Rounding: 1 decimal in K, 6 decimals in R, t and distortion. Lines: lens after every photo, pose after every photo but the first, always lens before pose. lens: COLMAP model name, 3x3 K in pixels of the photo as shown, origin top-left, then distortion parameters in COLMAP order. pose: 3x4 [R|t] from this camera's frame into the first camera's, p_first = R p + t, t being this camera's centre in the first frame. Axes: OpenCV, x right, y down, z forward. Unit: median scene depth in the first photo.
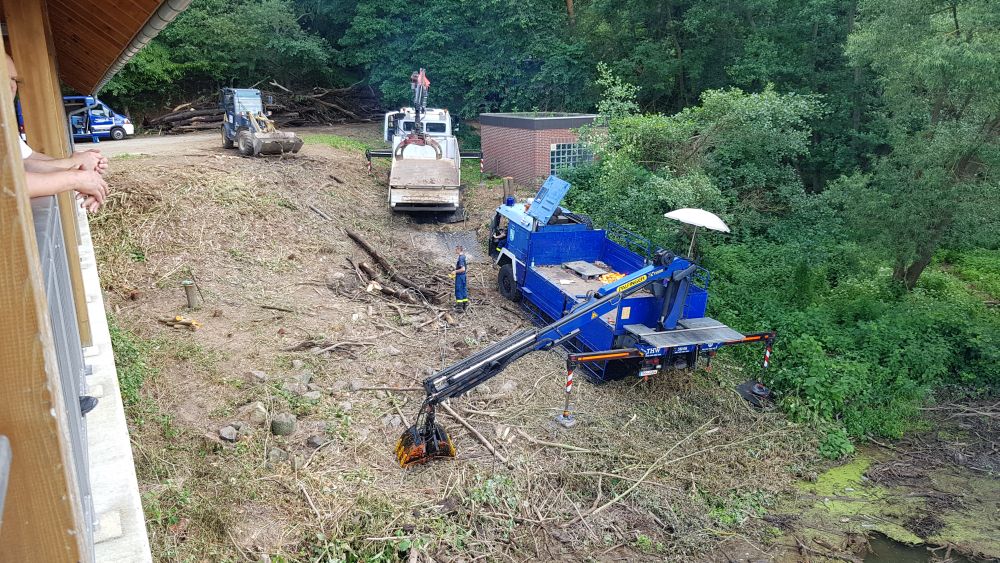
lens RADIAL K [[780.5, 0, 489.4], [0, 780.5, 296.7], [0, 0, 1]] dist [0.063871, -0.104650]
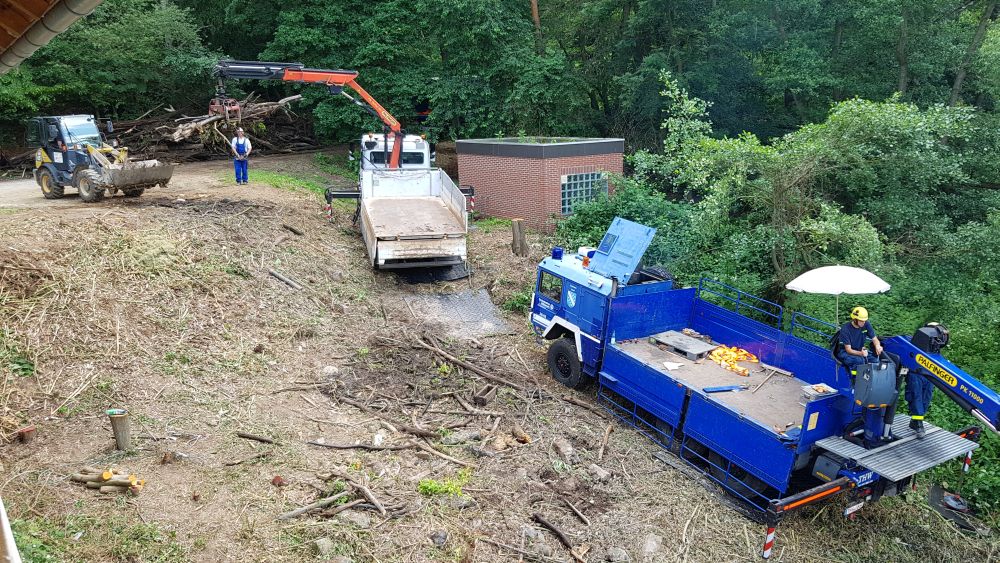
lens RADIAL K [[780.5, 0, 504.5], [0, 780.5, 288.0], [0, 0, 1]] dist [0.063871, -0.104650]
pose [[0.983889, -0.054786, 0.170180, -0.142400], [0.061764, 0.997442, -0.035976, -0.061341], [-0.167774, 0.045907, 0.984756, 0.252693]]
